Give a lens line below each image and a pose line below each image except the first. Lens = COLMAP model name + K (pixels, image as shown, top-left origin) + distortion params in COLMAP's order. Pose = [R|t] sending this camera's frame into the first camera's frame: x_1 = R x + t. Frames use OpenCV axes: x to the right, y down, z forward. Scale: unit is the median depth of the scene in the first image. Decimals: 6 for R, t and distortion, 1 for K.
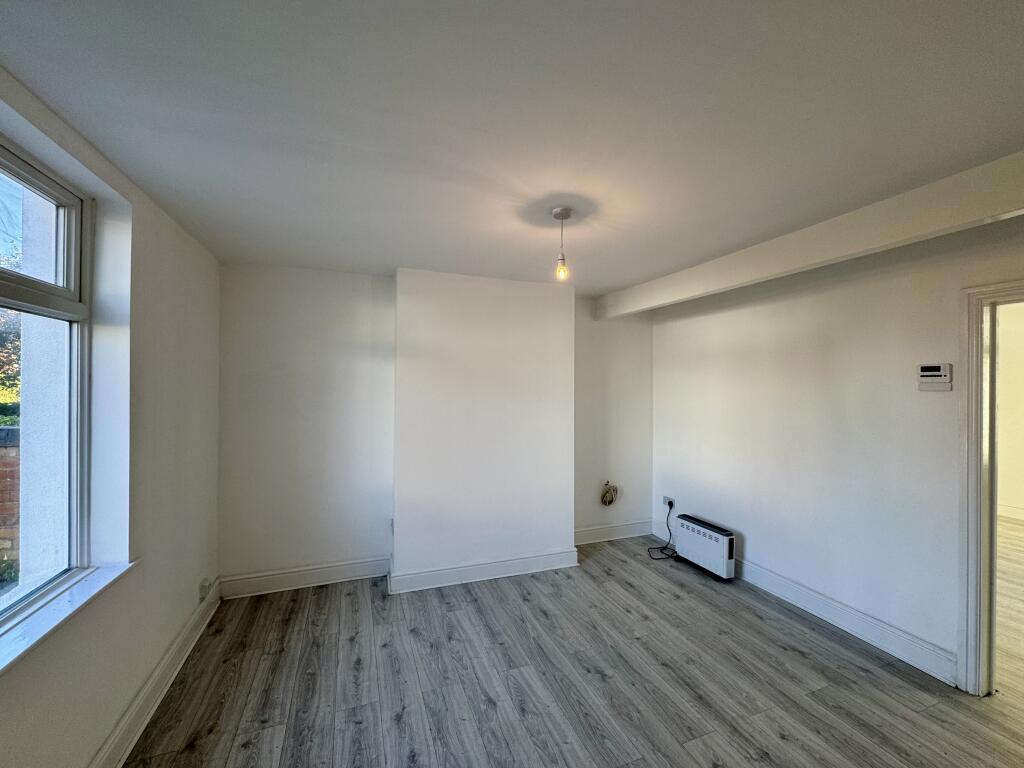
lens RADIAL K [[410.4, 0, 514.5], [0, 410.4, 384.3], [0, 0, 1]] dist [0.000030, -0.000213]
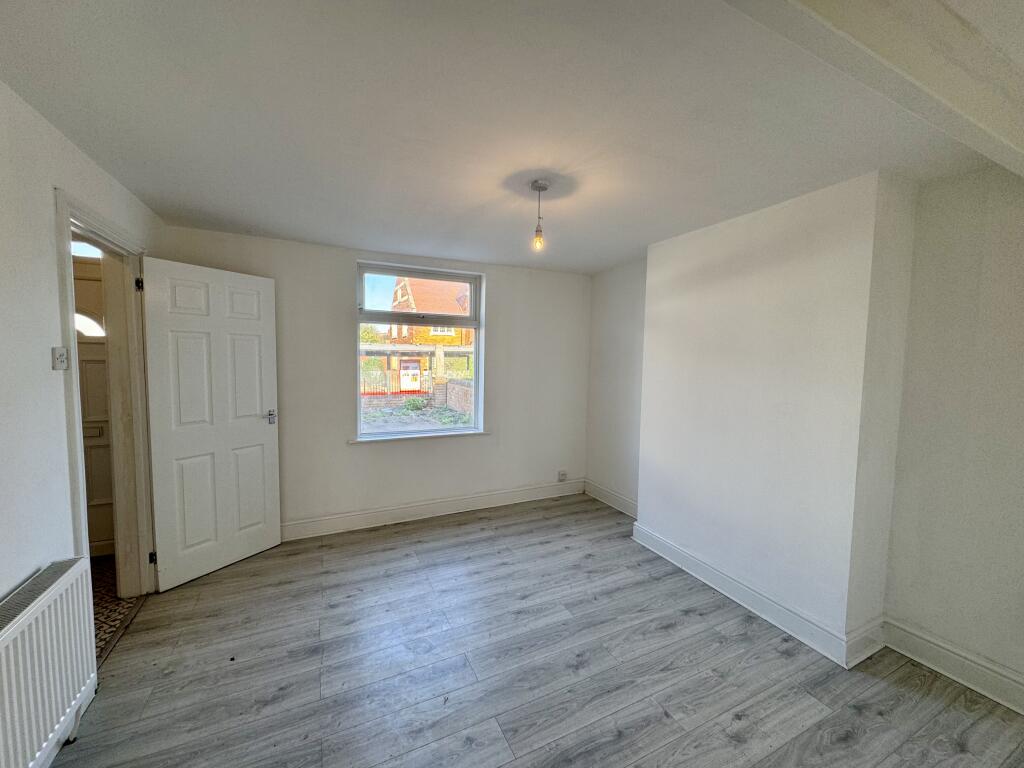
lens RADIAL K [[410.4, 0, 514.8], [0, 410.4, 389.6], [0, 0, 1]] dist [0.000030, -0.000213]
pose [[0.078751, 0.071460, -0.994330, 0.944225], [-0.014252, 0.997406, 0.070552, 0.020540], [0.996792, 0.008615, 0.079565, 0.684726]]
